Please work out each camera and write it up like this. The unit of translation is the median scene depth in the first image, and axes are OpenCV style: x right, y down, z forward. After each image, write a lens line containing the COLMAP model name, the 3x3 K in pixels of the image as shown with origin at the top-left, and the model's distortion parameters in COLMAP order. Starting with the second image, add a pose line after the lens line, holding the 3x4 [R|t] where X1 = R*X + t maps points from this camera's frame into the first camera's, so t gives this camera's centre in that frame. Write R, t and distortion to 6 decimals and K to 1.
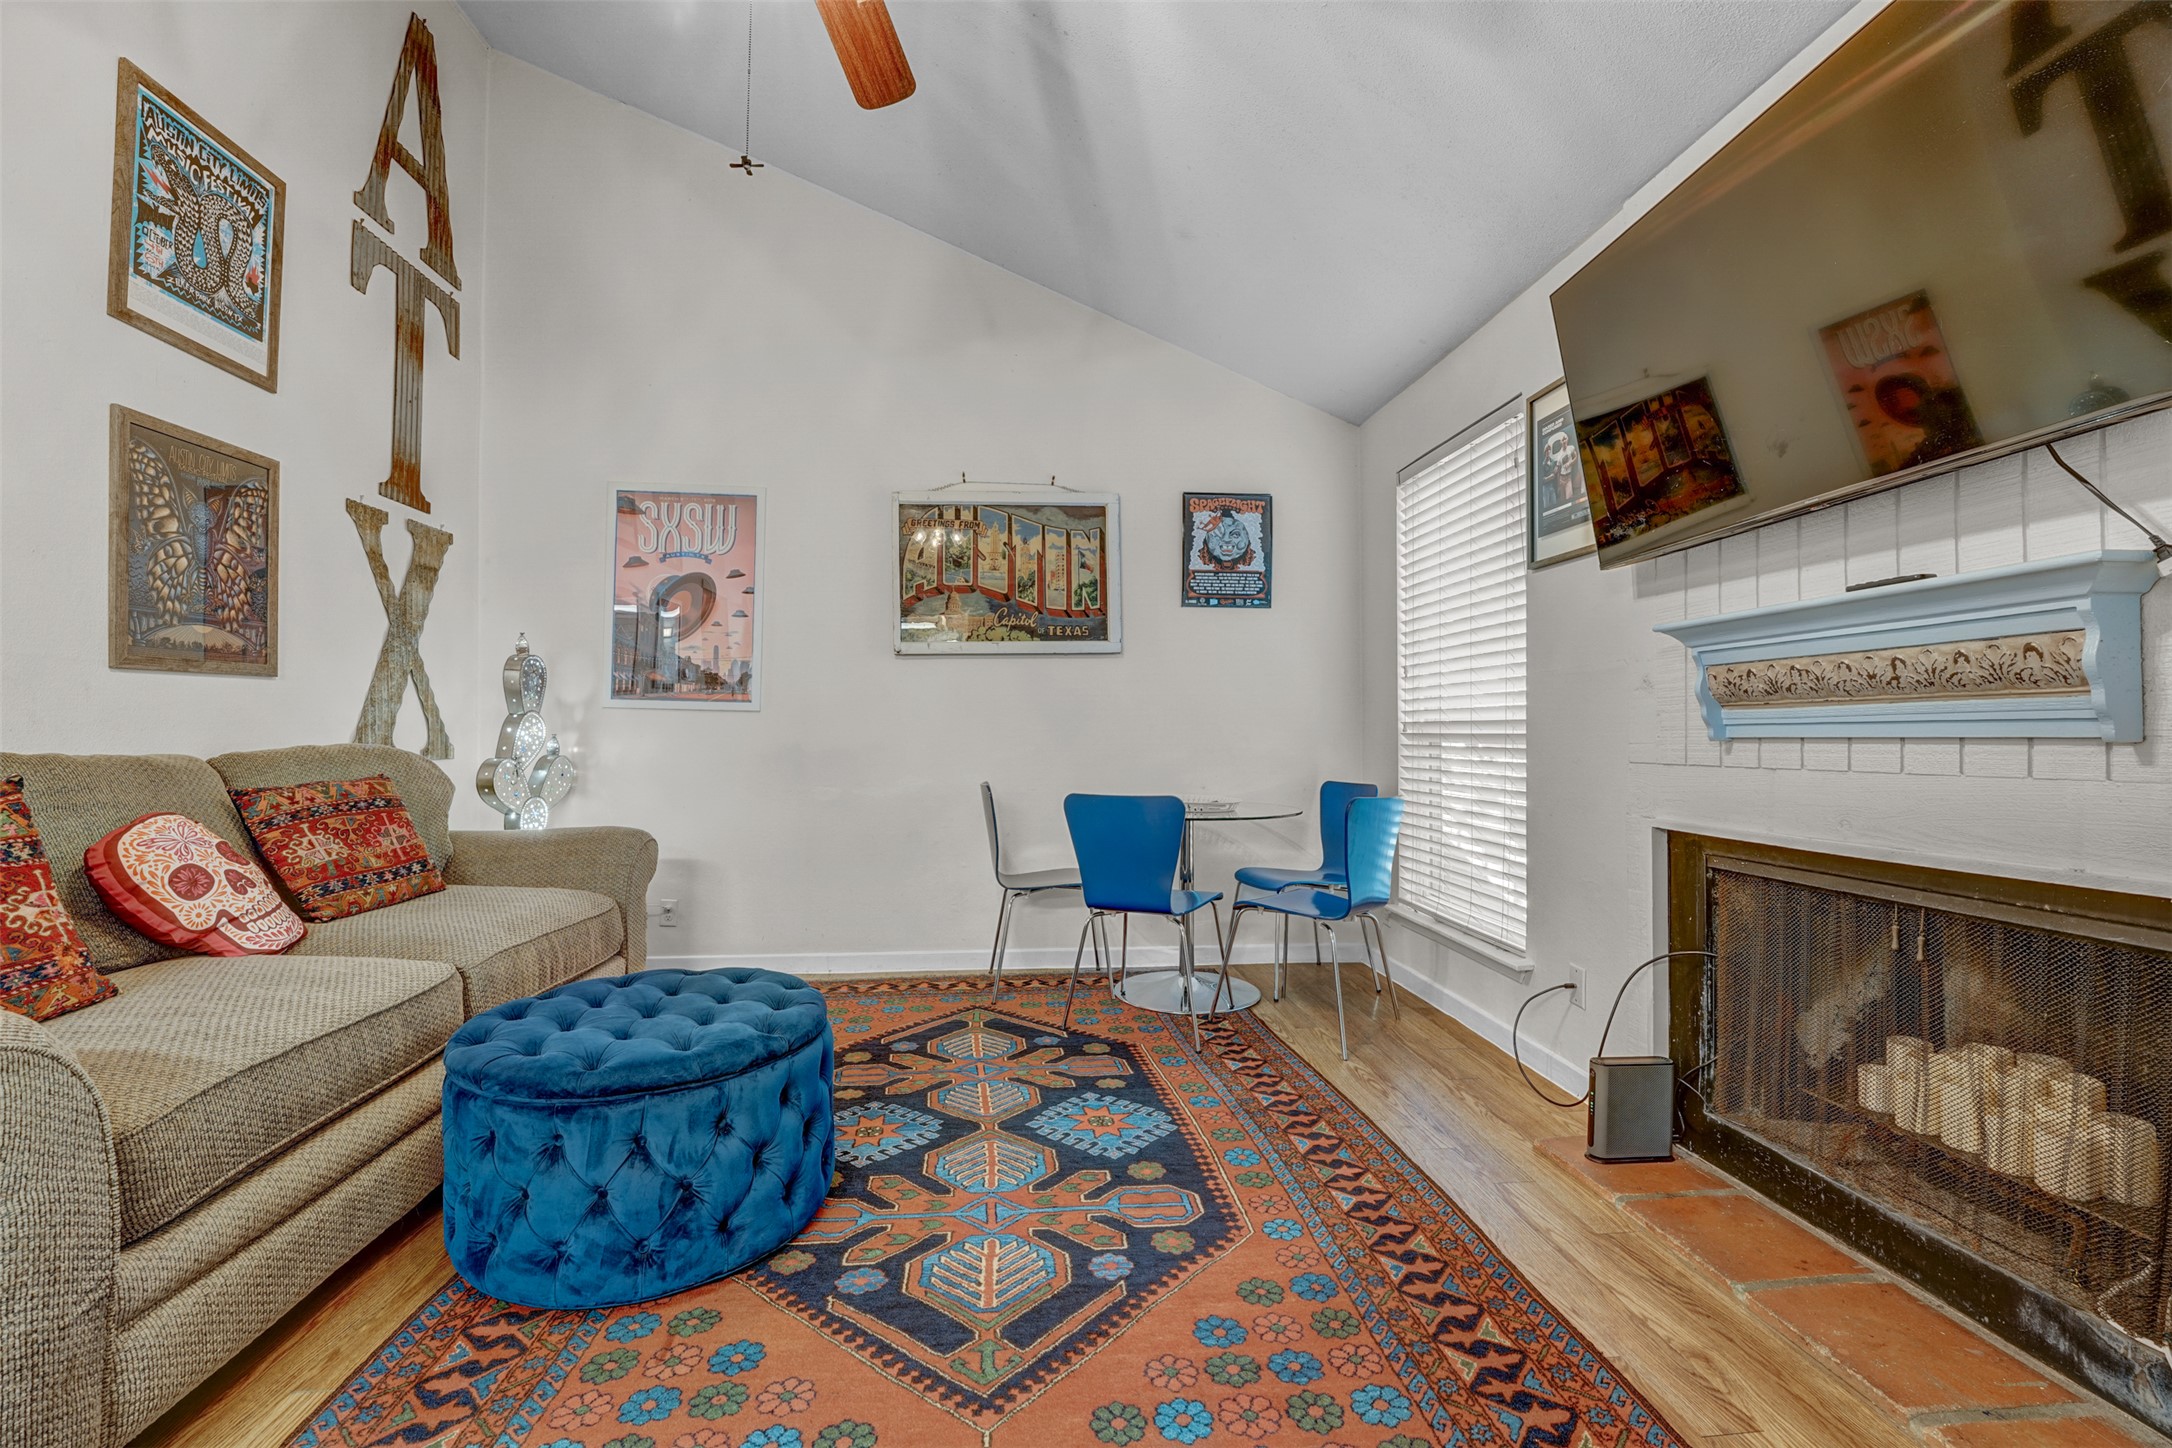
lens RADIAL K [[883.0, 0, 1074.9], [0, 883.0, 729.0], [0, 0, 1]] dist [-0.031619, 0.004759]
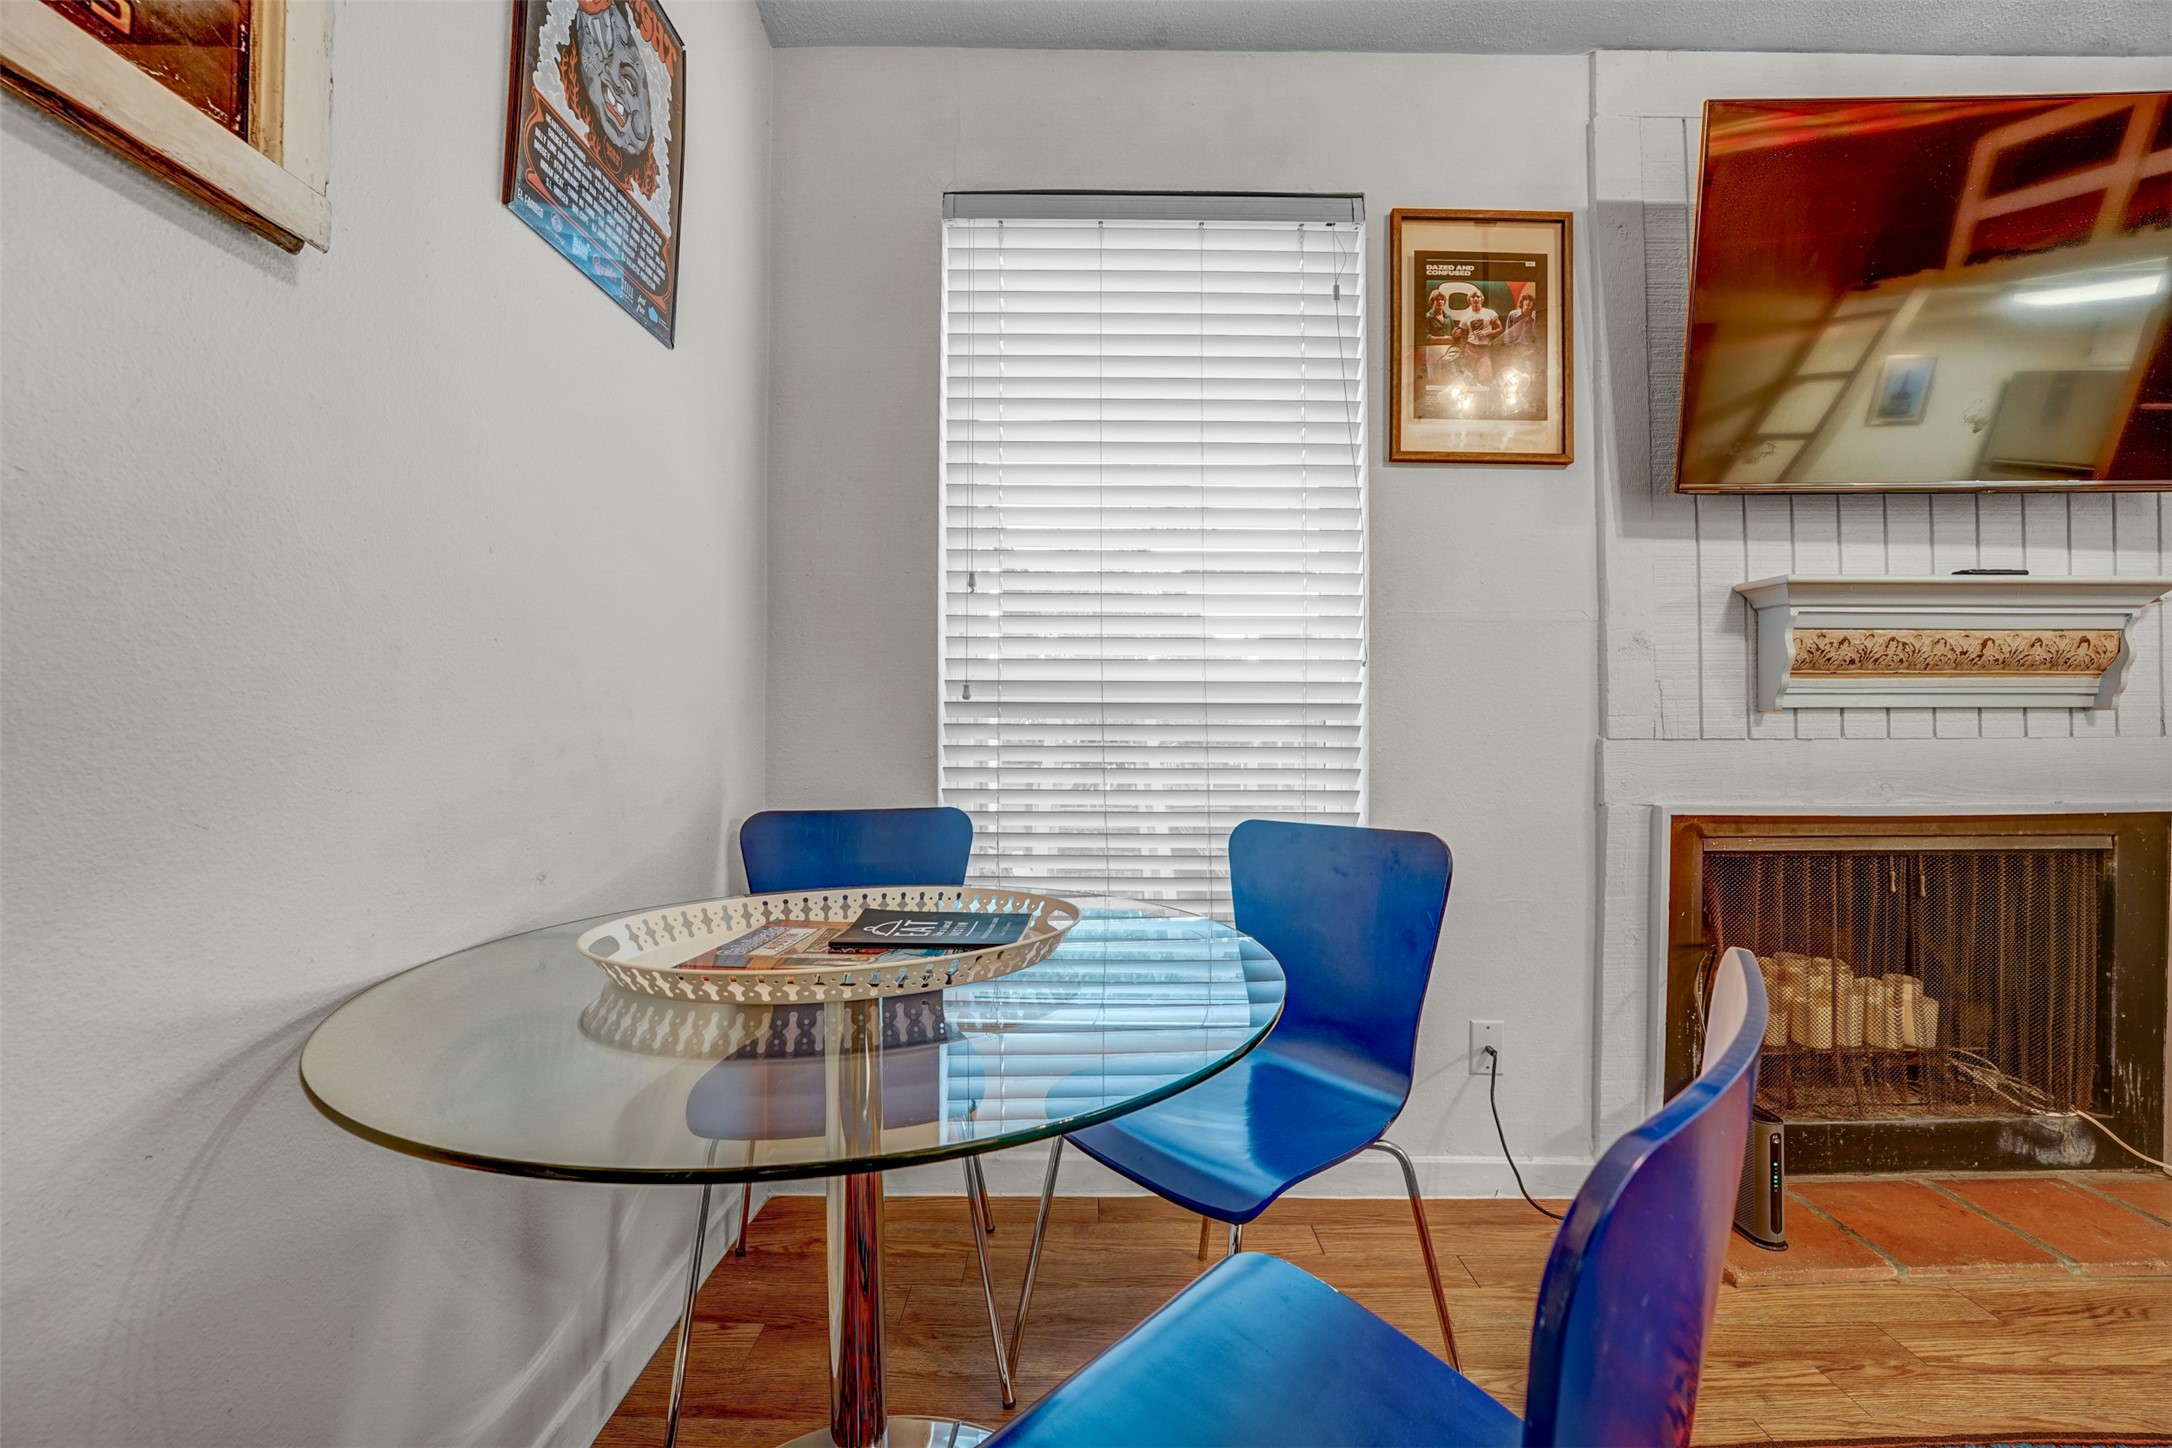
lens RADIAL K [[883.0, 0, 1069.1], [0, 883.0, 715.8], [0, 0, 1]] dist [-0.031619, 0.004759]
pose [[0.094579, 0.007368, 0.995490, -0.134305], [-0.007939, 0.999946, -0.006646, 0.016726], [-0.995486, -0.007275, 0.094633, 0.900688]]
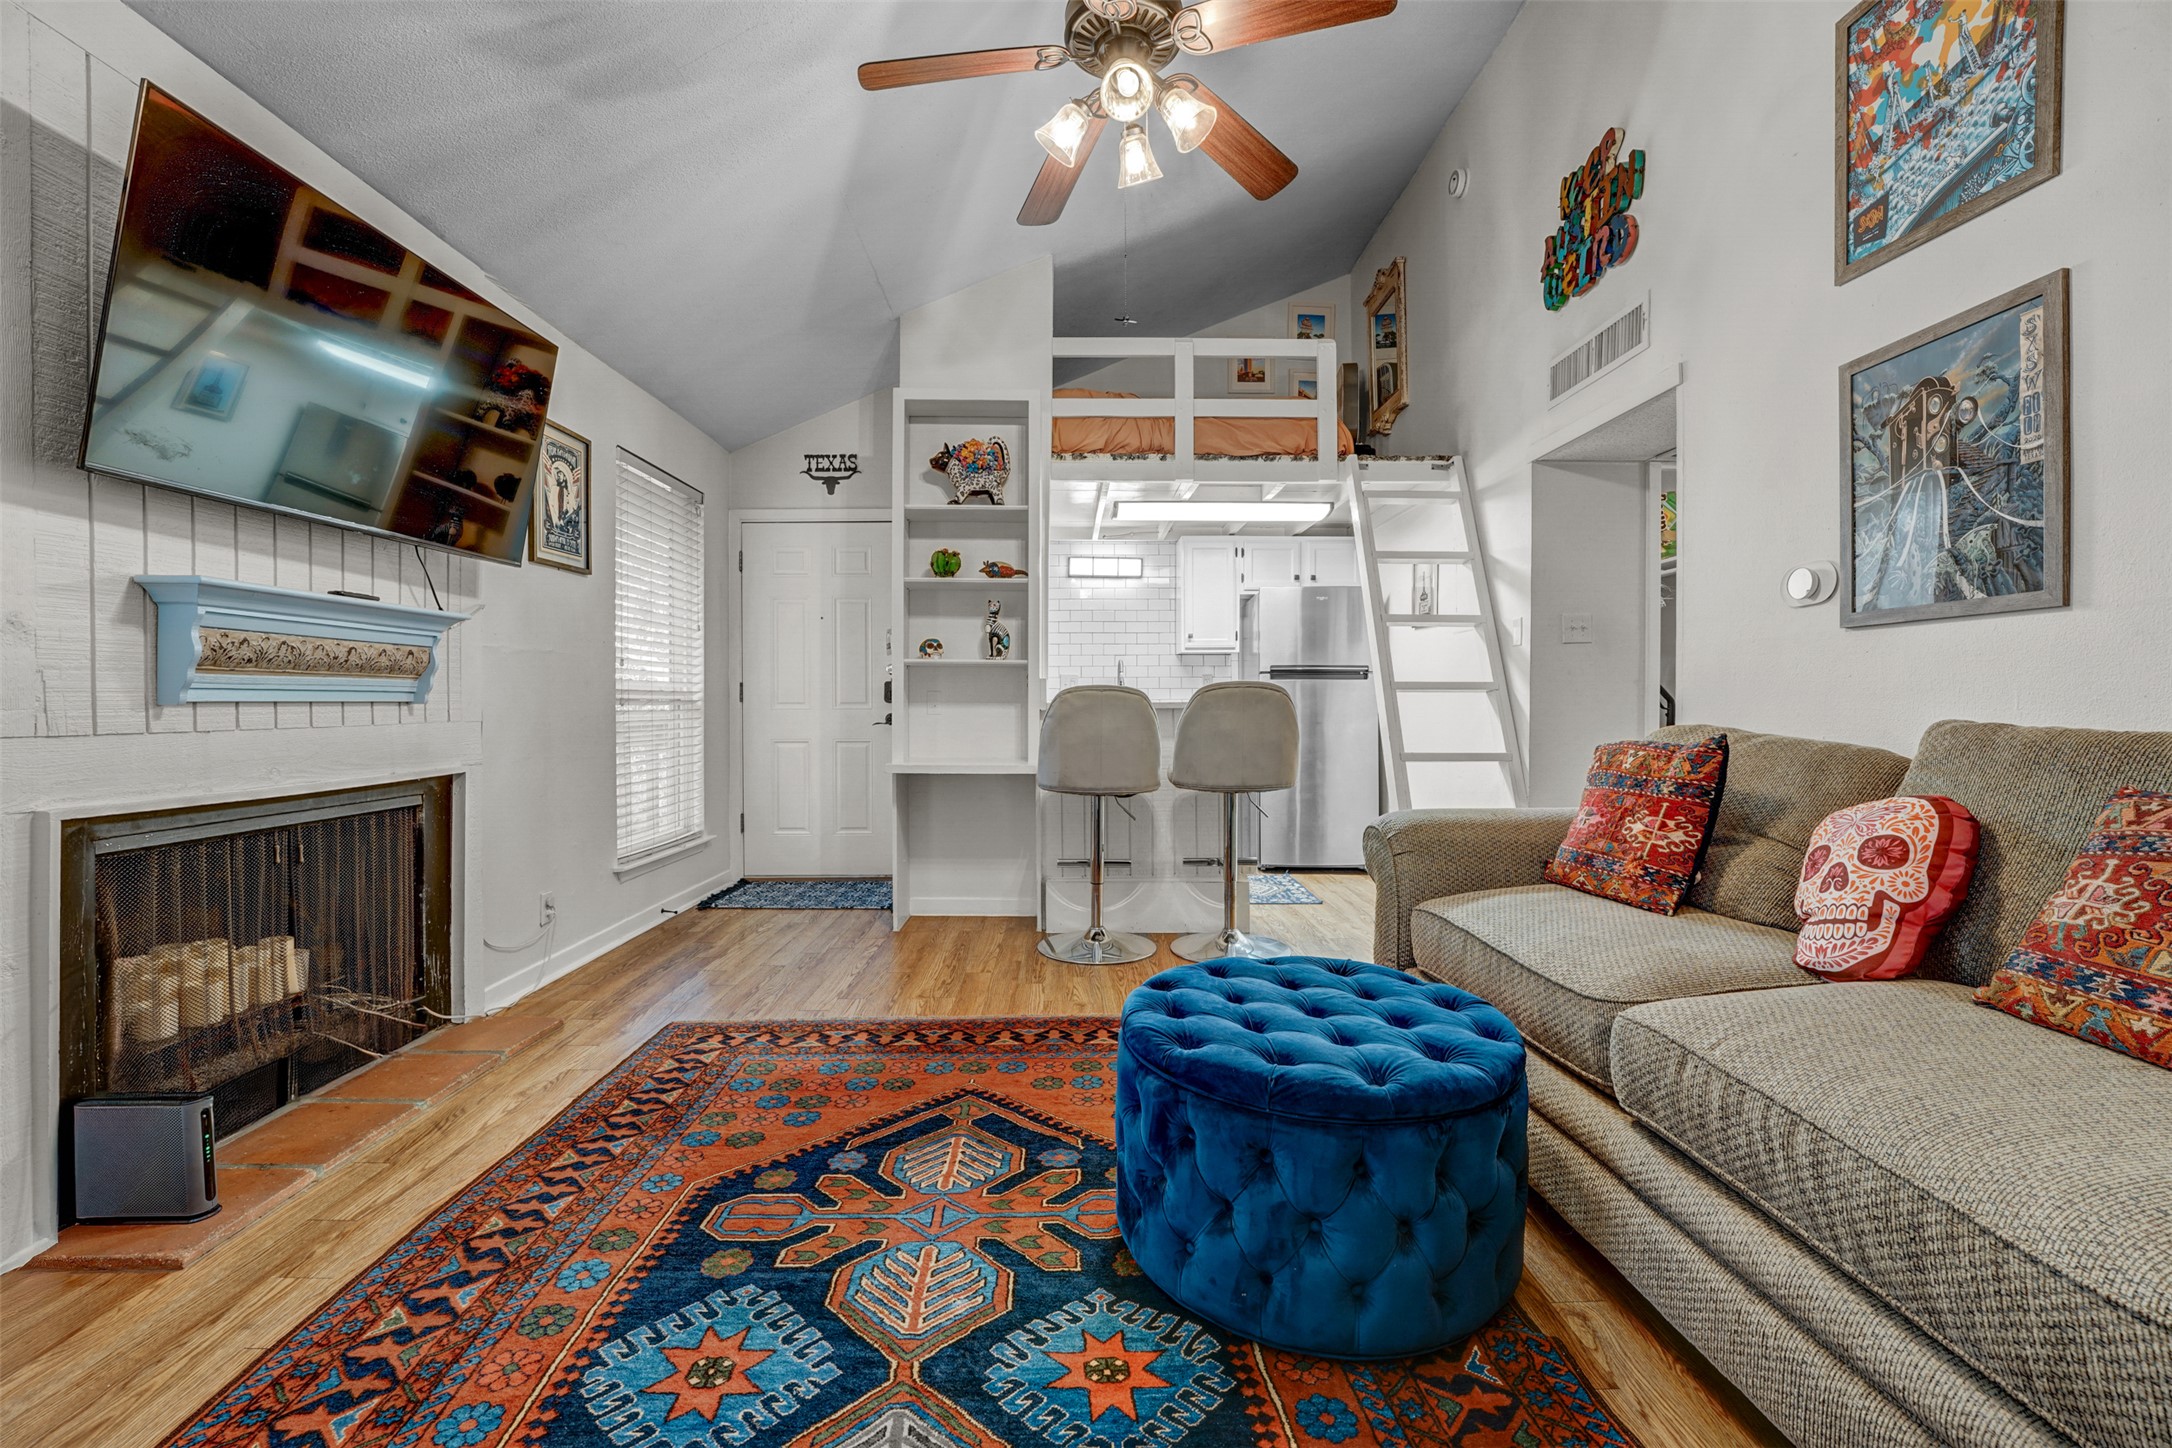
lens RADIAL K [[883.0, 0, 1072.5], [0, 883.0, 714.0], [0, 0, 1]] dist [-0.031619, 0.004759]
pose [[-0.996972, -0.003326, 0.077693, -0.161719], [-0.003087, 0.999990, 0.003200, 0.009379], [-0.077703, 0.002950, -0.996972, 1.004060]]
